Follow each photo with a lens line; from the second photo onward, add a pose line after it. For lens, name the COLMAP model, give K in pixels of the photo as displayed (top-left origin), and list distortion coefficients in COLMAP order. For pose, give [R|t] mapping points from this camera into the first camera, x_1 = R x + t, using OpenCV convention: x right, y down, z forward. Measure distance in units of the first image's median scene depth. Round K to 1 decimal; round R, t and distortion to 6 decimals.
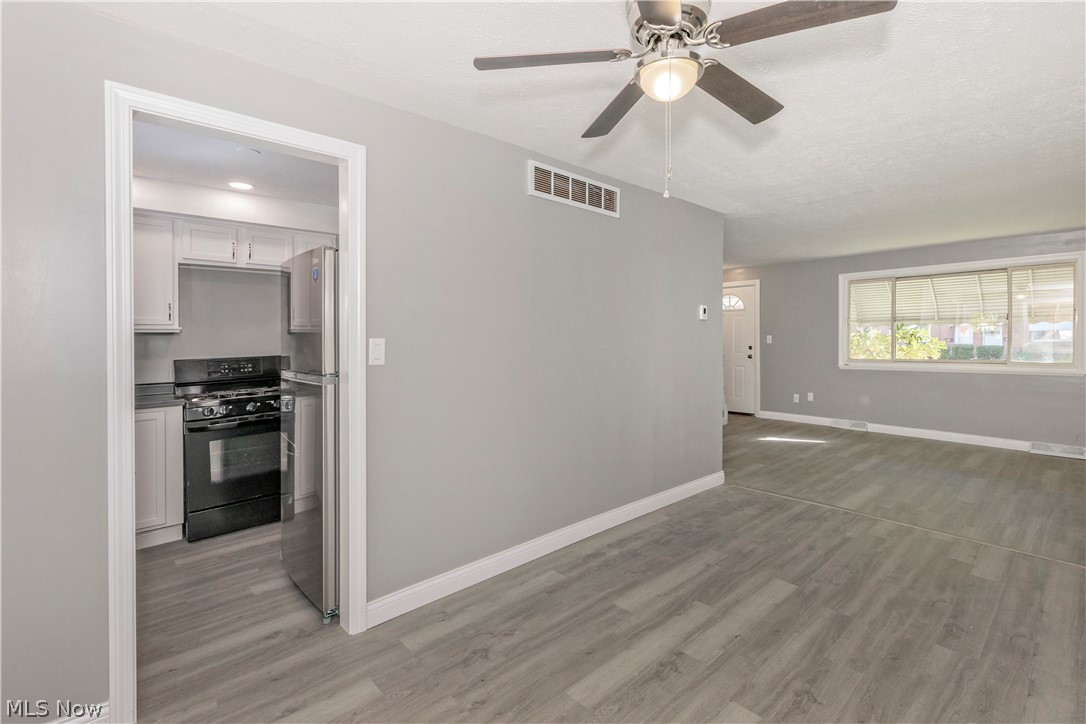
lens RADIAL K [[497.2, 0, 591.0], [0, 497.2, 338.2], [0, 0, 1]] dist [0.004959, -0.001230]
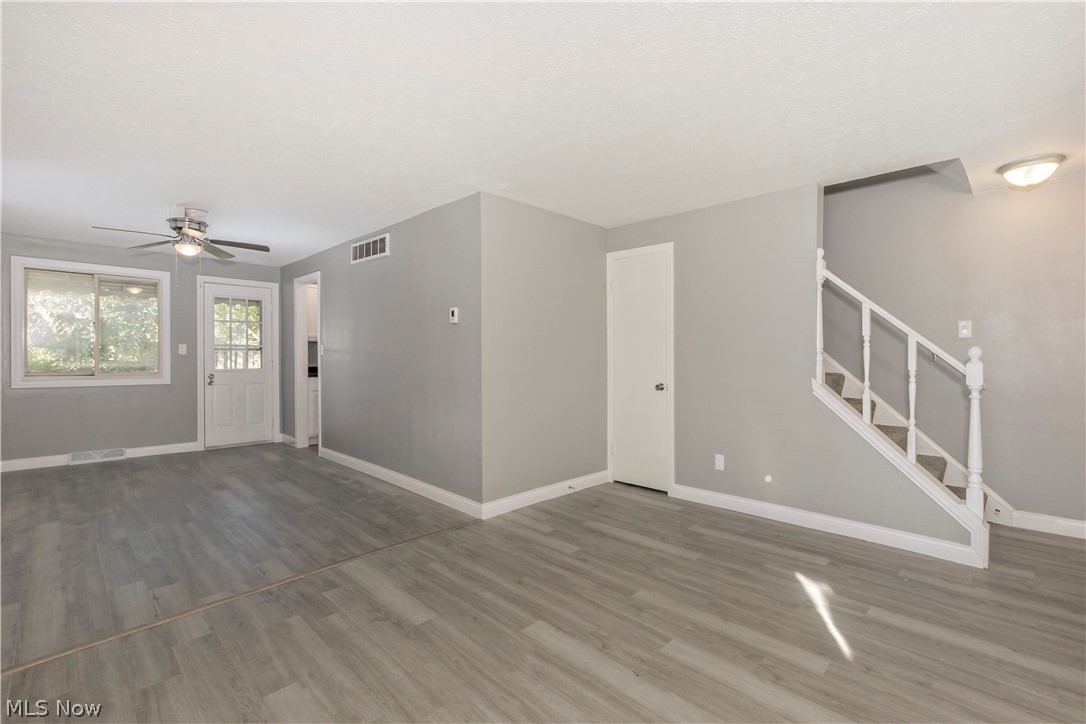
lens RADIAL K [[497.2, 0, 570.3], [0, 497.2, 352.3], [0, 0, 1]] dist [0.004959, -0.001230]
pose [[0.021100, 0.005302, -0.999763, 0.818952], [-0.005465, 0.999972, 0.005187, 0.007261], [0.999762, 0.005354, 0.021128, 0.846362]]
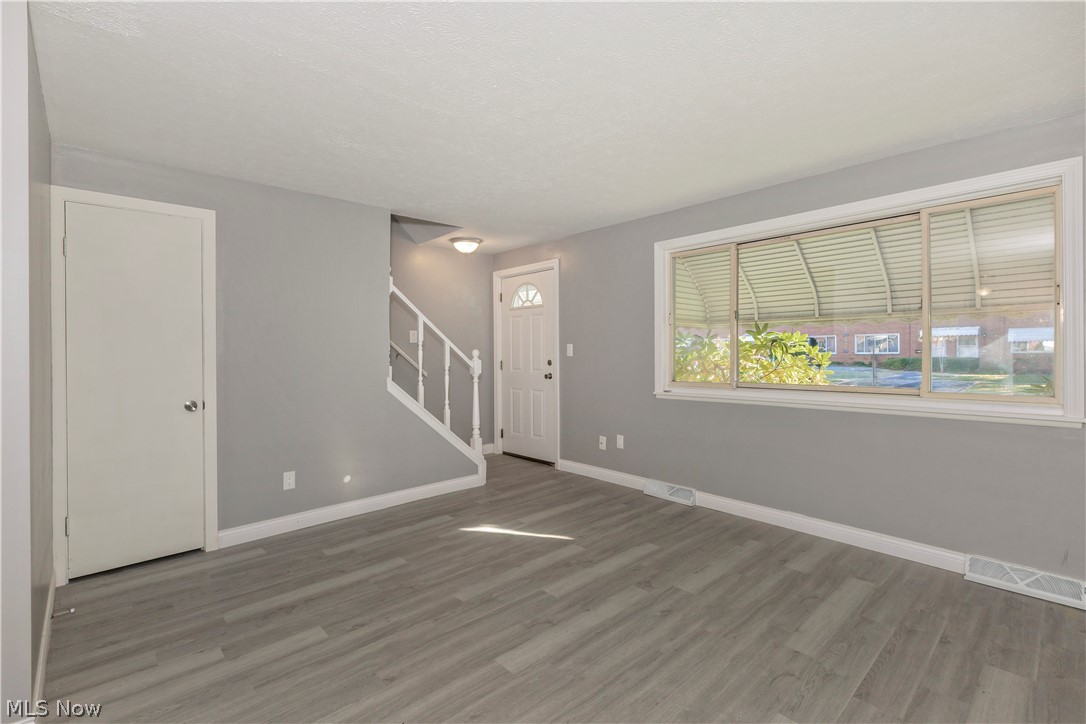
lens RADIAL K [[497.2, 0, 544.1], [0, 497.2, 355.1], [0, 0, 1]] dist [0.004959, -0.001230]
pose [[0.999871, 0.000587, -0.016069, 0.452290], [-0.000640, 0.999995, -0.003245, 0.014629], [0.016067, 0.003255, 0.999866, 0.479823]]
